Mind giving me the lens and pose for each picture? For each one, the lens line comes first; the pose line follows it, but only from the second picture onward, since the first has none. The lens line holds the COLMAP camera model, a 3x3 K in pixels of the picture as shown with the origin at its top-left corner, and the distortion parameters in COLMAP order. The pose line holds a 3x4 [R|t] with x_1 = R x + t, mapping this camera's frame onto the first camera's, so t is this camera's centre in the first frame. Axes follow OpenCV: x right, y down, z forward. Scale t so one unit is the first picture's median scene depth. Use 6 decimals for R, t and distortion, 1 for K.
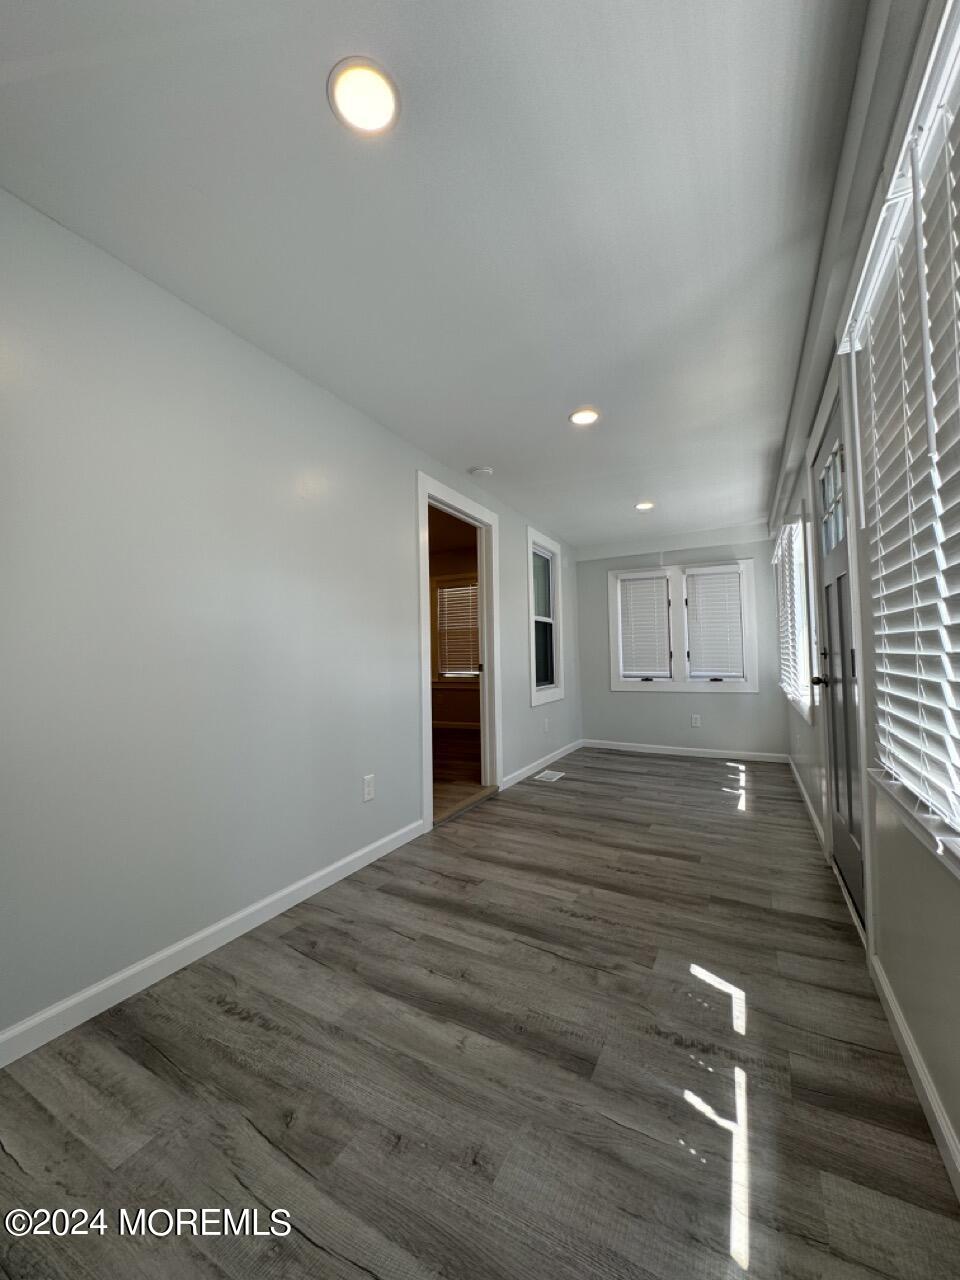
lens RADIAL K [[509.6, 0, 480.0], [0, 509.6, 640.0], [0, 0, 1]] dist [-0.000526, 0.000128]
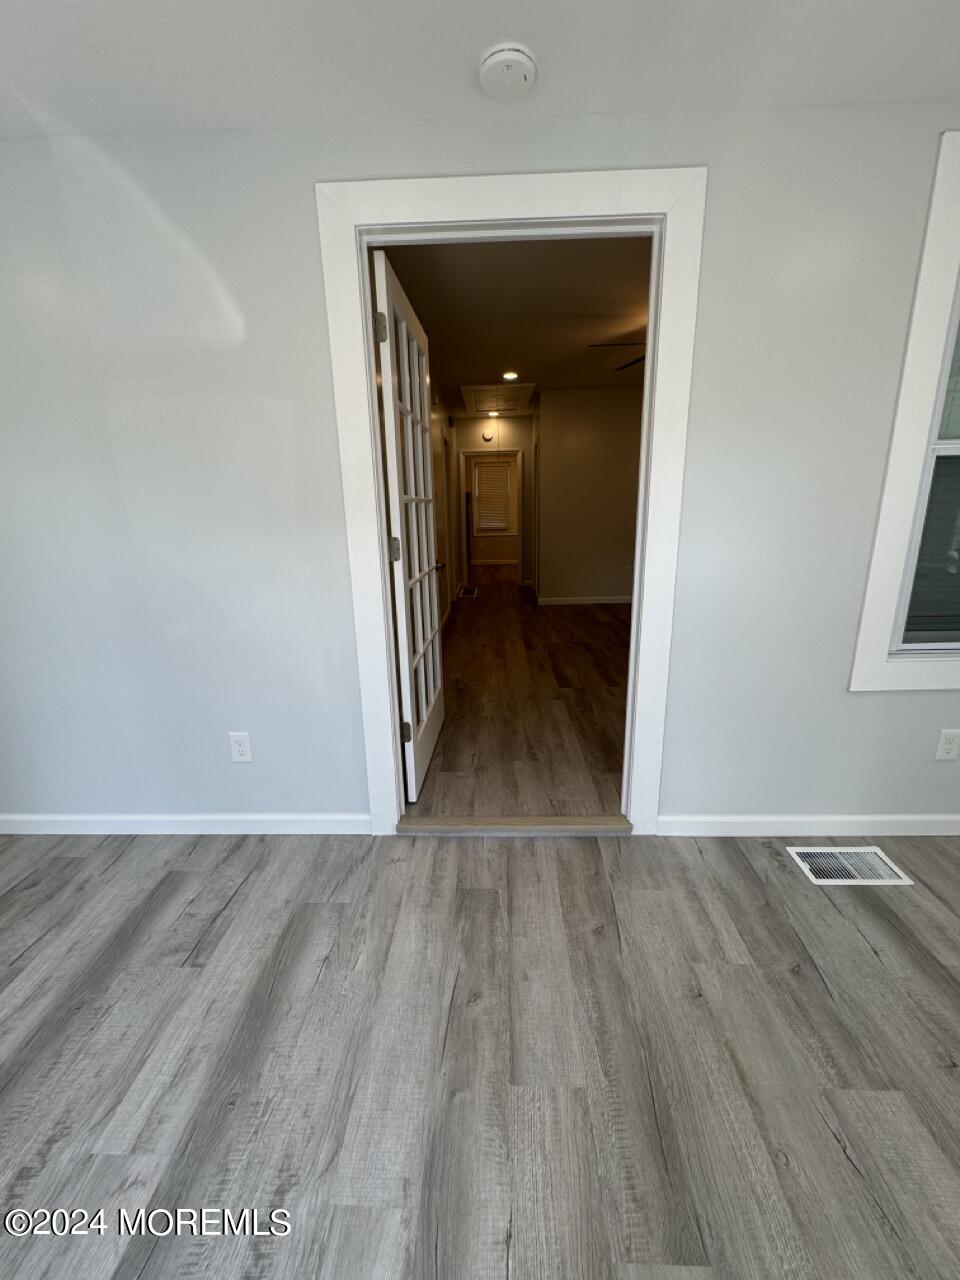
lens RADIAL K [[508.9, 0, 480.0], [0, 508.9, 640.0], [0, 0, 1]] dist [-0.006197, -0.000097]
pose [[0.440820, 0.221095, -0.869939, 0.536863], [0.042509, 0.962959, 0.266276, -0.041226], [0.896588, -0.154361, 0.415093, 1.011172]]
